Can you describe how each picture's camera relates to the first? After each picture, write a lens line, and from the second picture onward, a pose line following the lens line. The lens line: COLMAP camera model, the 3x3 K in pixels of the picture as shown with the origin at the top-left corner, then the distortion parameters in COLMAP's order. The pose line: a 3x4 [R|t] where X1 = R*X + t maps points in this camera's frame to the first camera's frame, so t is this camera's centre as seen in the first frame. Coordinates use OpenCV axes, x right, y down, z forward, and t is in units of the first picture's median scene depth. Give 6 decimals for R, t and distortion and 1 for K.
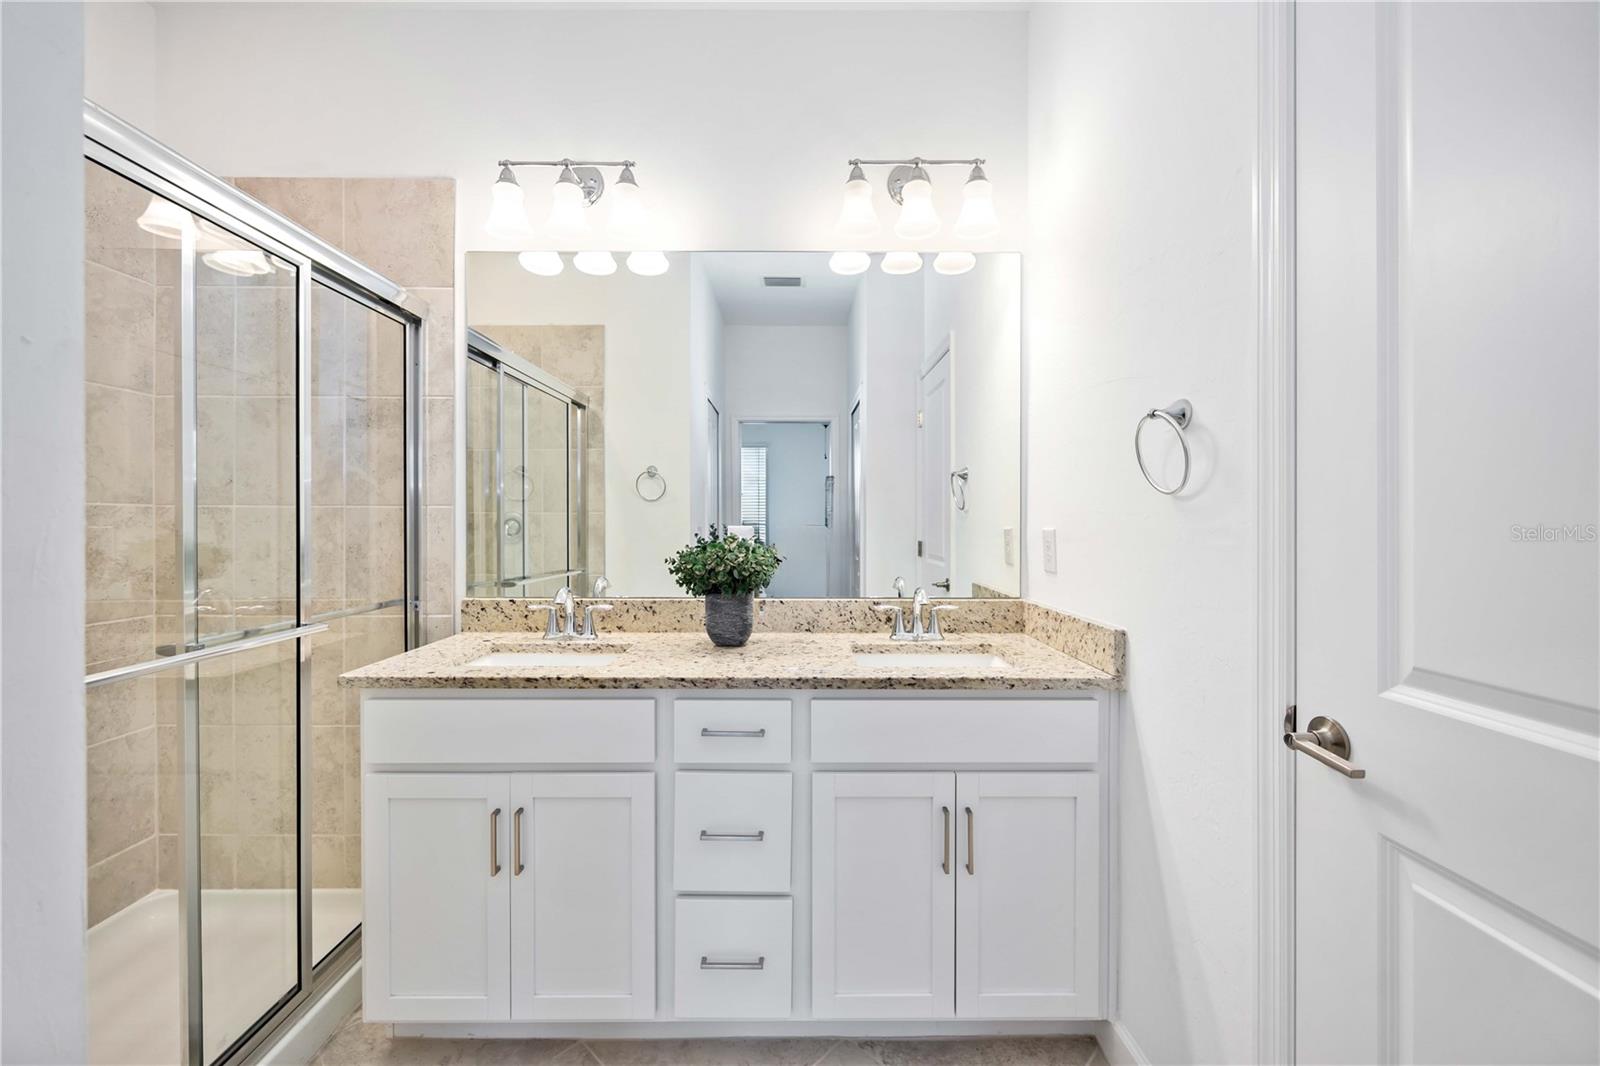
lens RADIAL K [[637.4, 0, 798.1], [0, 637.4, 538.2], [0, 0, 1]] dist [-0.001564, -0.000674]
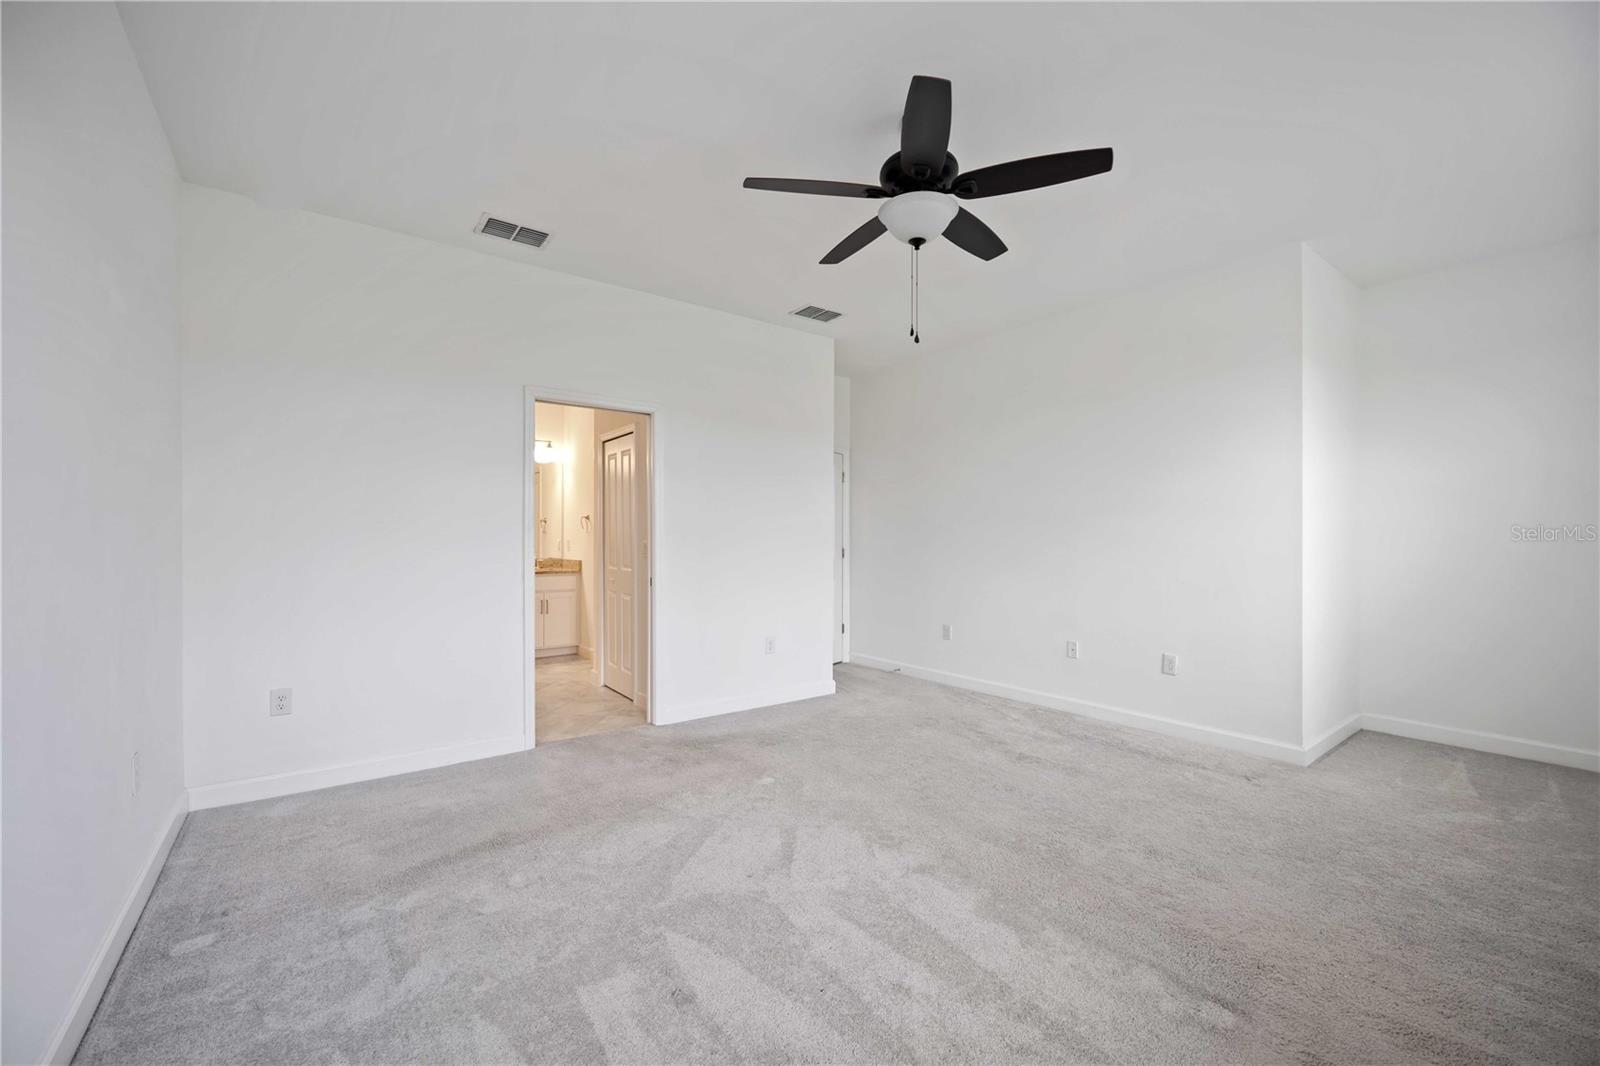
lens RADIAL K [[637.4, 0, 798.1], [0, 637.4, 538.2], [0, 0, 1]] dist [-0.001564, -0.000674]
pose [[0.800312, 0.004655, 0.599565, -0.810874], [0.000828, 0.999960, -0.008868, 0.015689], [-0.599583, 0.007594, 0.800277, -2.937887]]
